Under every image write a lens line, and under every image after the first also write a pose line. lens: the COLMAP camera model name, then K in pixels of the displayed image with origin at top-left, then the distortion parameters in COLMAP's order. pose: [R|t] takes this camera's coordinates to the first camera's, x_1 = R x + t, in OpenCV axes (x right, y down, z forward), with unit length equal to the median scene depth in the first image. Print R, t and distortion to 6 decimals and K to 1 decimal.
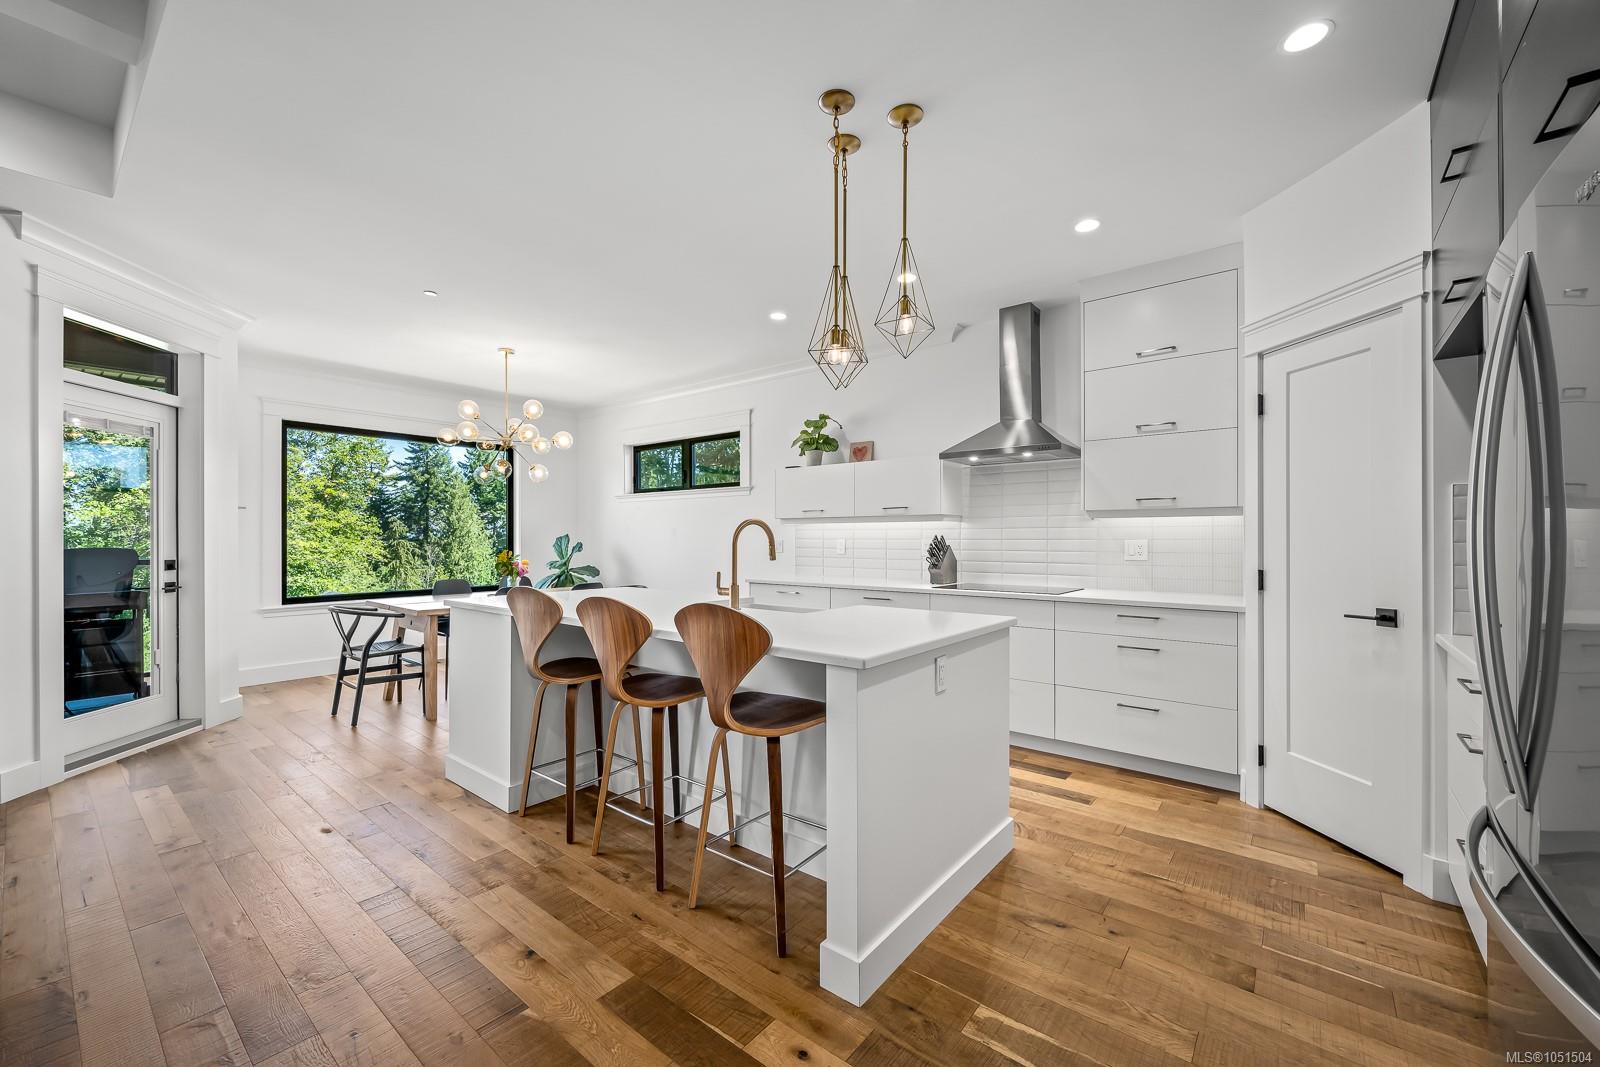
lens RADIAL K [[631.3, 0, 799.8], [0, 631.3, 536.6], [0, 0, 1]] dist [-0.000670, 0.000082]
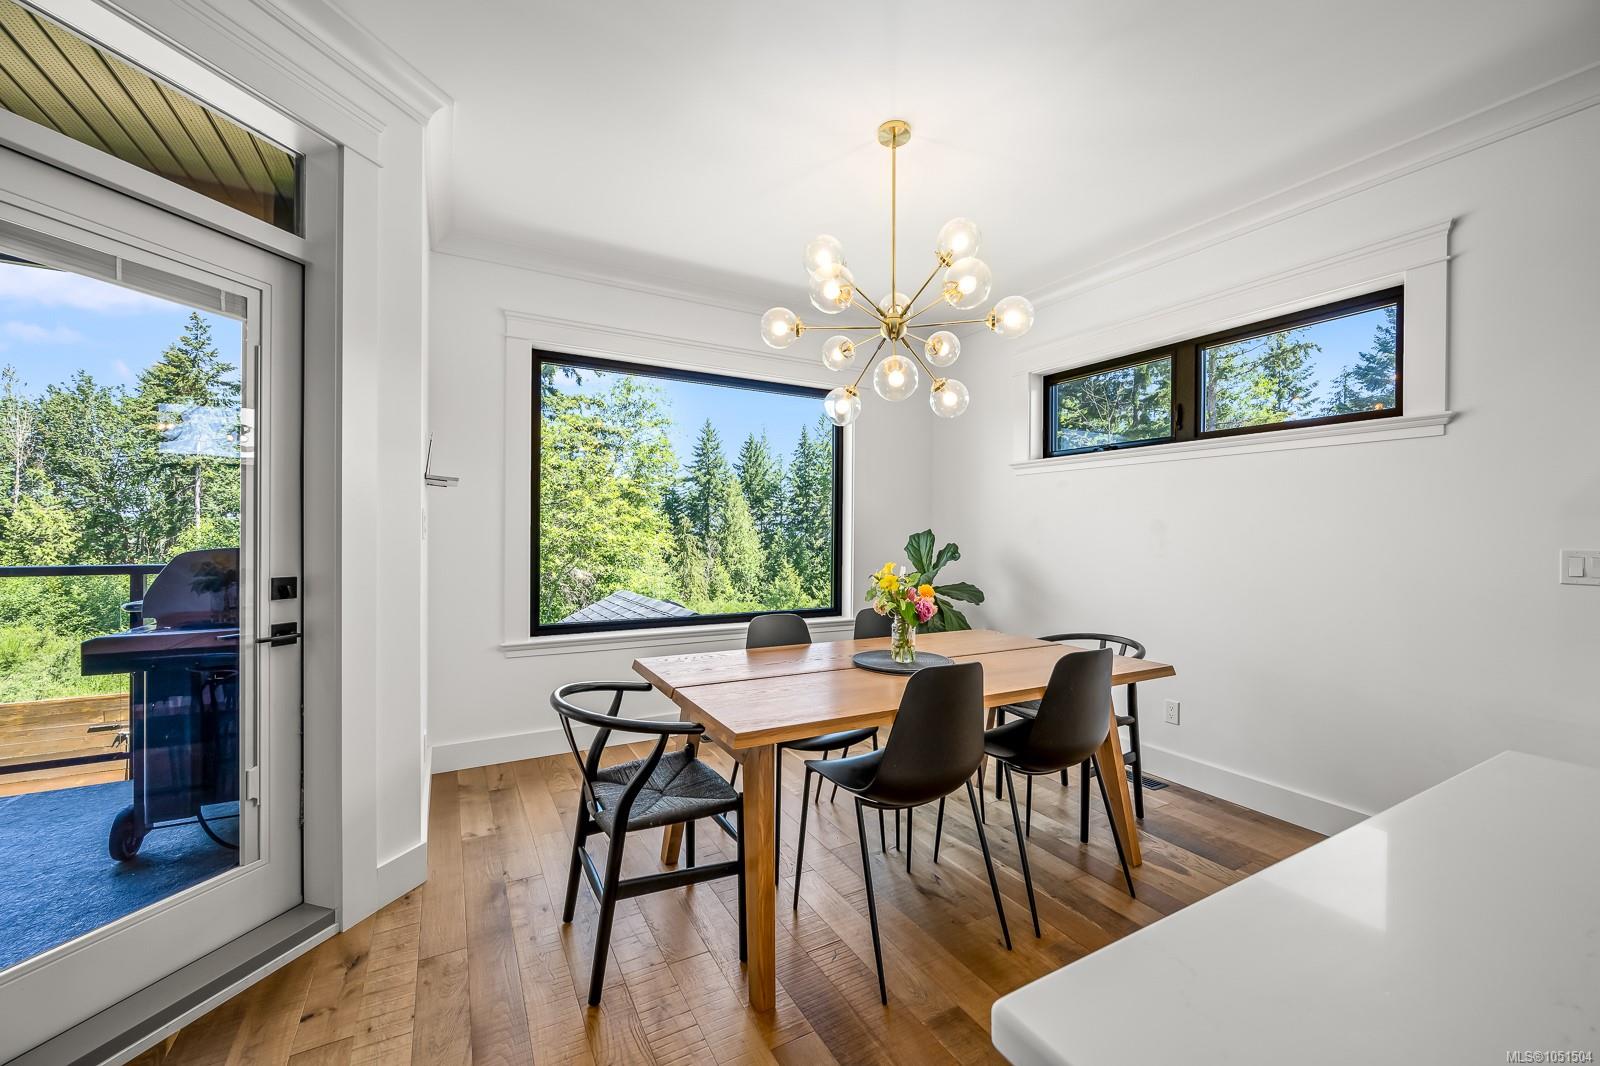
lens RADIAL K [[631.3, 0, 794.2], [0, 631.3, 537.1], [0, 0, 1]] dist [-0.000670, 0.000082]
pose [[0.922501, 0.011734, -0.385816, -0.346839], [-0.009436, 0.999925, 0.007851, -0.000875], [0.385879, -0.003602, 0.922542, 0.539051]]
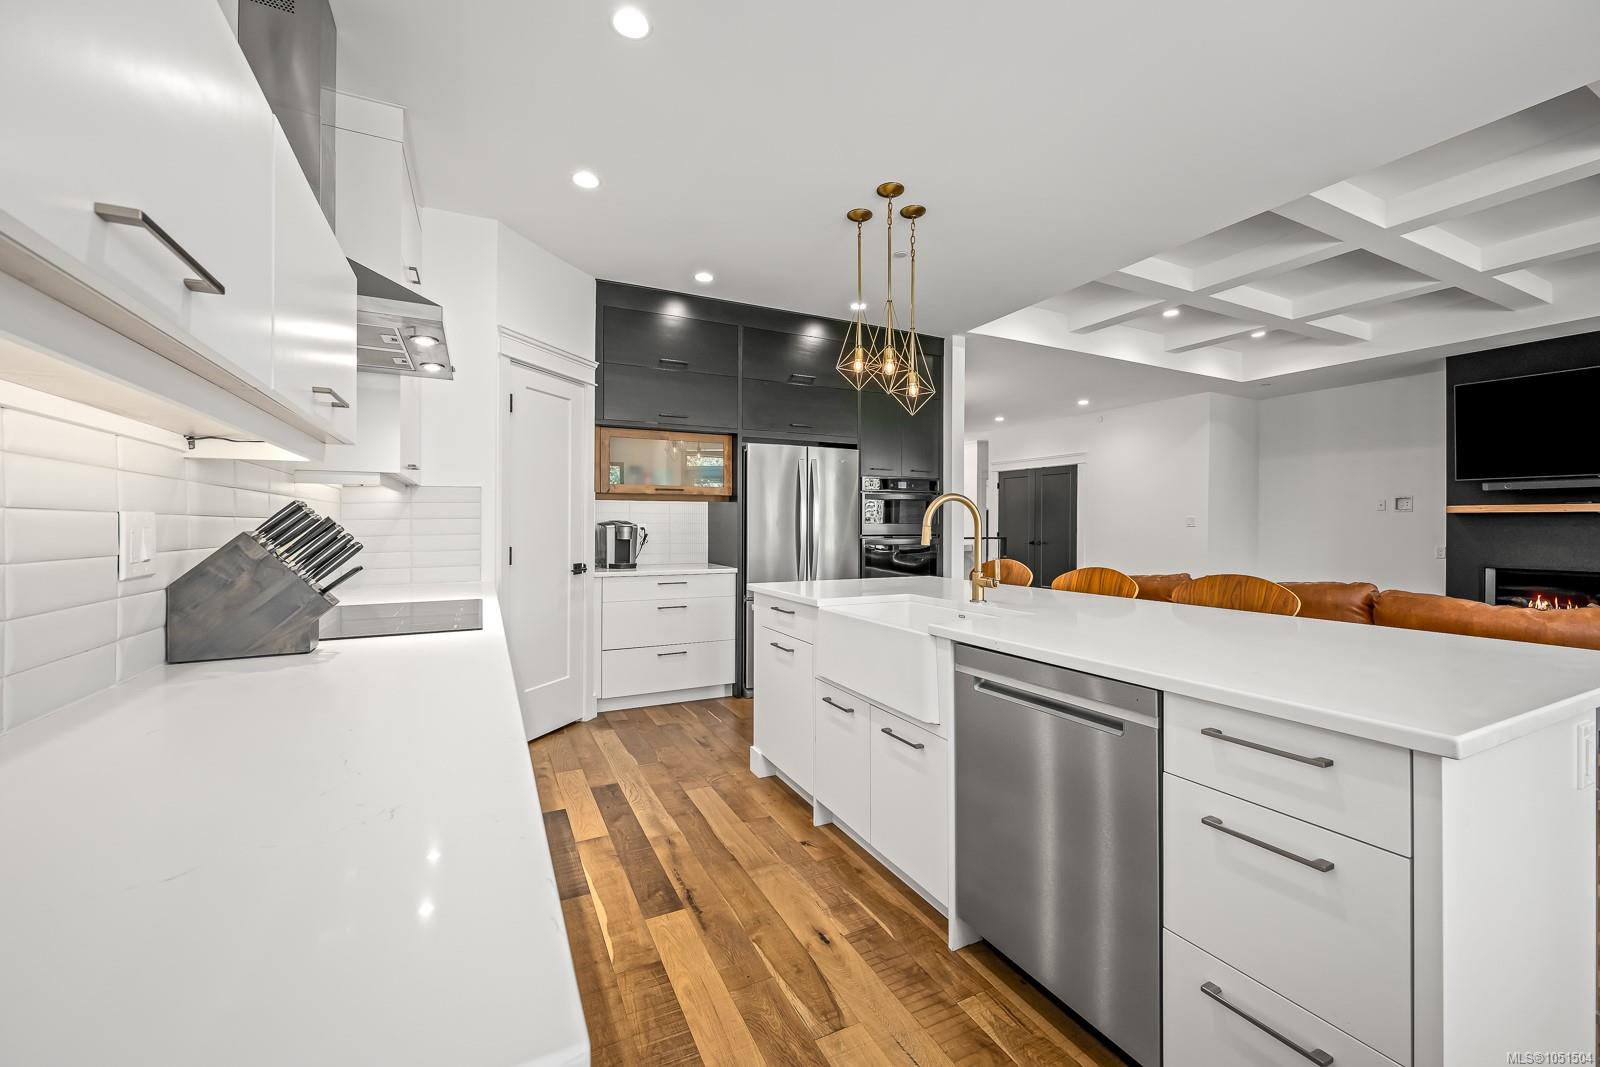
lens RADIAL K [[631.3, 0, 804.5], [0, 631.3, 529.5], [0, 0, 1]] dist [-0.000670, 0.000082]
pose [[-0.911931, -0.000720, 0.410343, -0.129186], [0.000615, 0.999995, 0.003122, 0.009737], [-0.410343, 0.003099, -0.911926, 1.024870]]
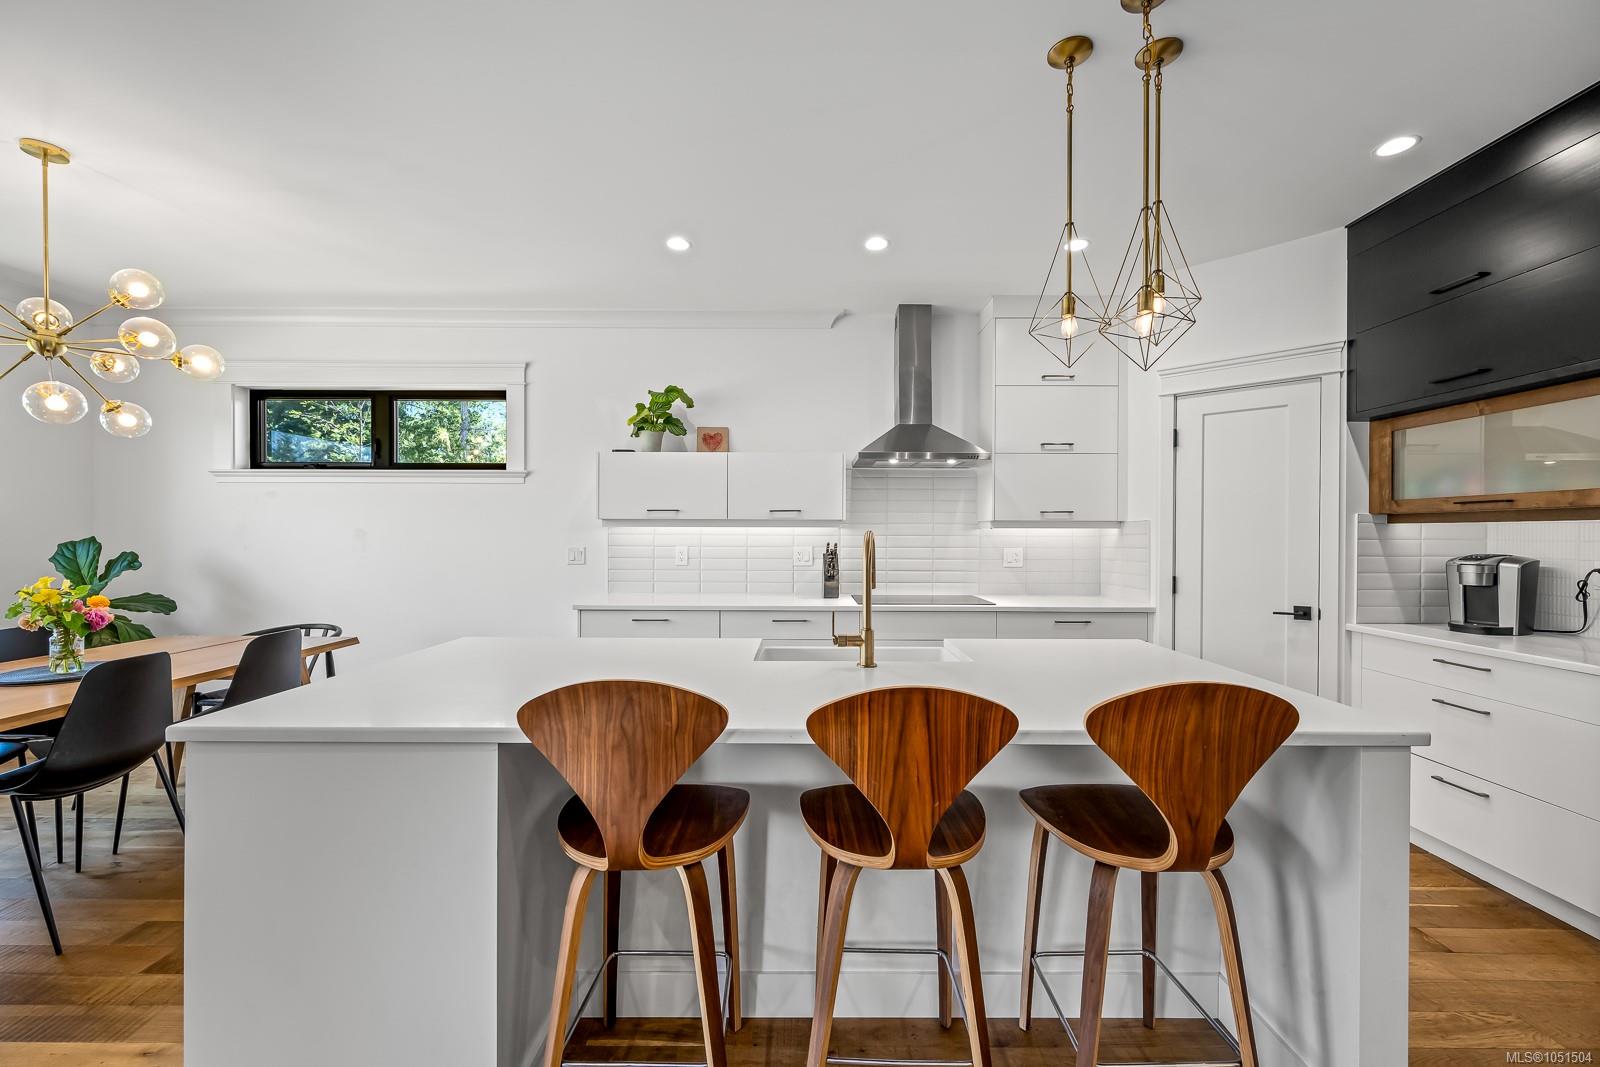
lens RADIAL K [[631.3, 0, 805.9], [0, 631.3, 534.8], [0, 0, 1]] dist [-0.000670, 0.000082]
pose [[0.780589, 0.001518, 0.625043, -0.313690], [-0.005431, 0.999976, 0.004353, -0.015193], [-0.625021, -0.006792, 0.780578, 0.282956]]
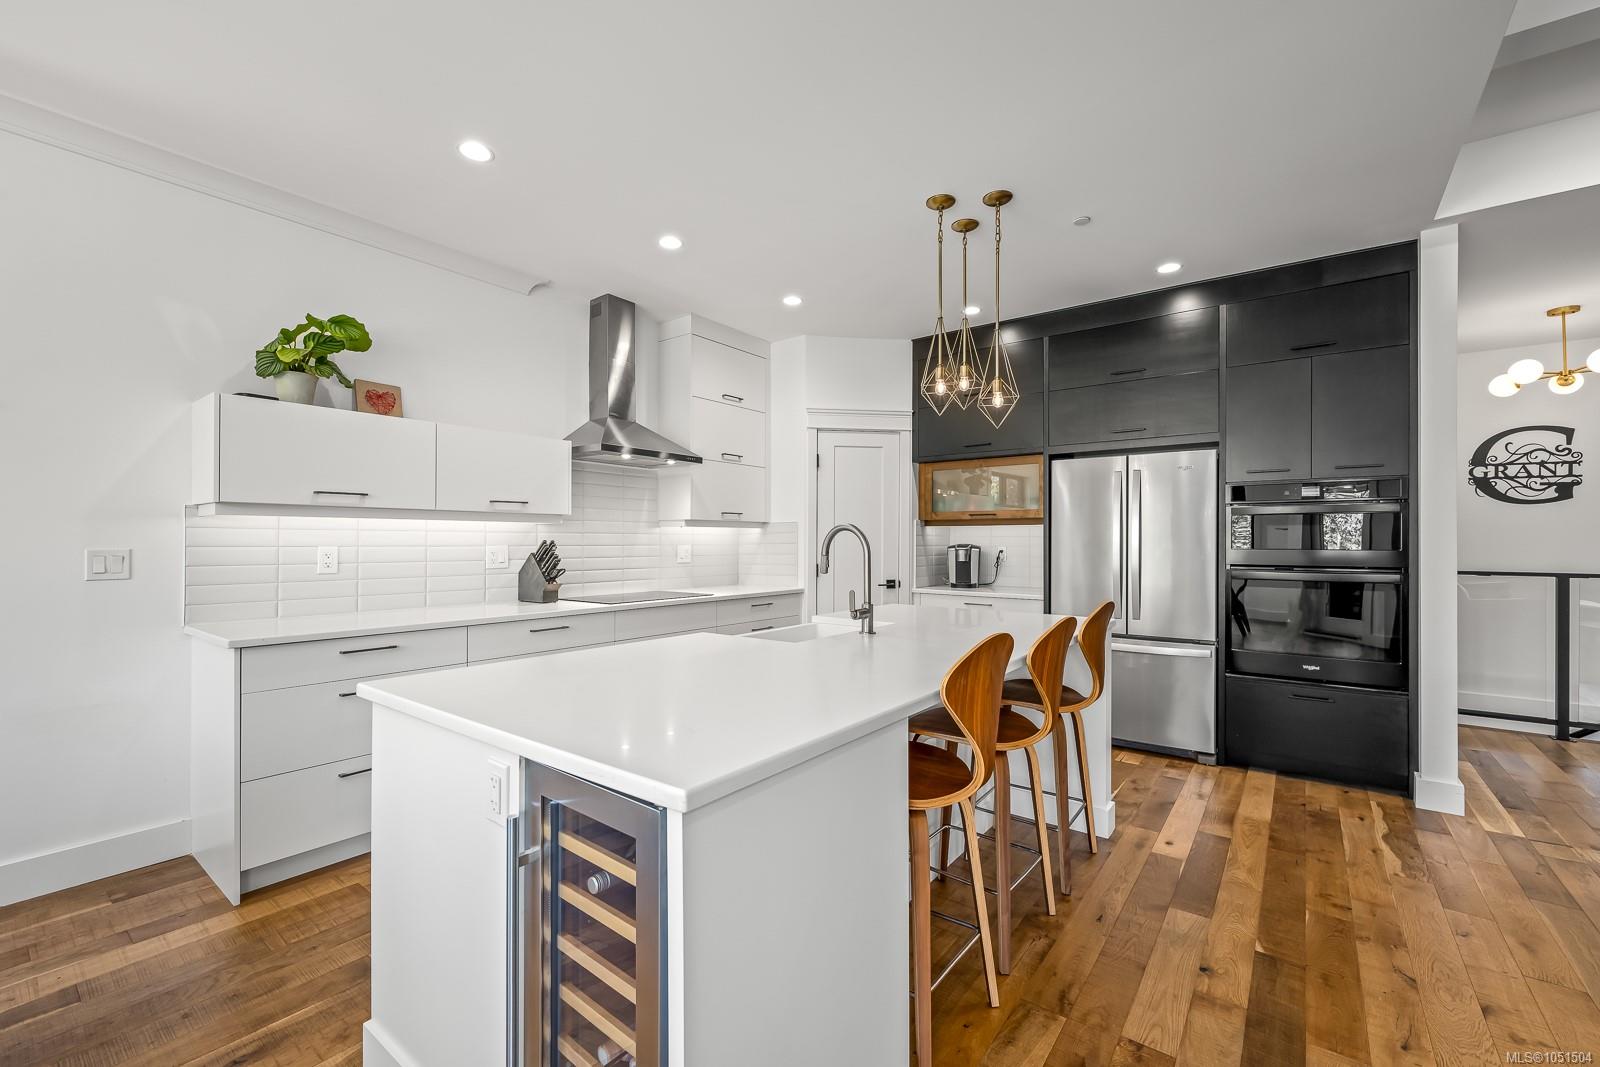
lens RADIAL K [[662.7, 0, 801.9], [0, 662.7, 538.6], [0, 0, 1]] dist [-0.001014, -0.000213]
pose [[-0.025456, 0.003453, 0.999670, -0.529932], [-0.005335, 0.999979, -0.003590, -0.003156], [-0.999662, -0.005425, -0.025437, 0.606680]]
